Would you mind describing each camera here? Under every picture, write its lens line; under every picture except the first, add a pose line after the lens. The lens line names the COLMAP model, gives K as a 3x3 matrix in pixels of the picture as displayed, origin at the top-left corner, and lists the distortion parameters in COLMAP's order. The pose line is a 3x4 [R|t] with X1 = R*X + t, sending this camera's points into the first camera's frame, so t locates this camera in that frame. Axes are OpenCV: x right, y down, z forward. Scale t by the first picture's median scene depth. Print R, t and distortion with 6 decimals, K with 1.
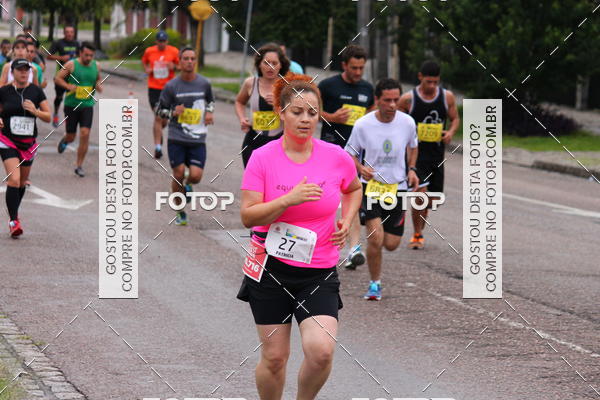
lens RADIAL K [[3112.2, 0, 292.9], [0, 3112.2, 190.9], [0, 0, 1]] dist [0.648696, 4.961008]
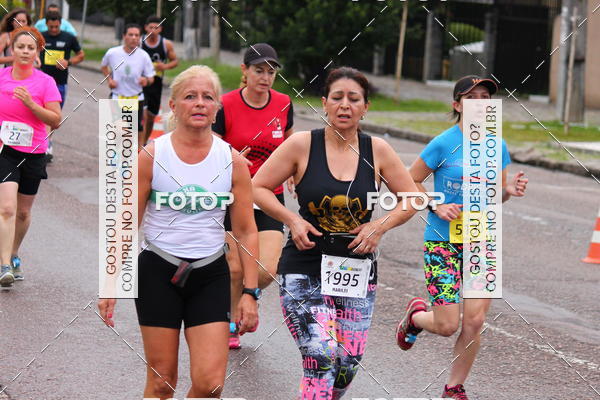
lens RADIAL K [[3177.0, 0, 325.8], [0, 3177.0, 230.3], [0, 0, 1]] dist [0.544997, 0.613703]
pose [[0.998306, 0.005235, 0.057946, 0.005675], [-0.007024, 0.999503, 0.030717, -0.004767], [-0.057756, -0.031072, 0.997847, -0.164810]]
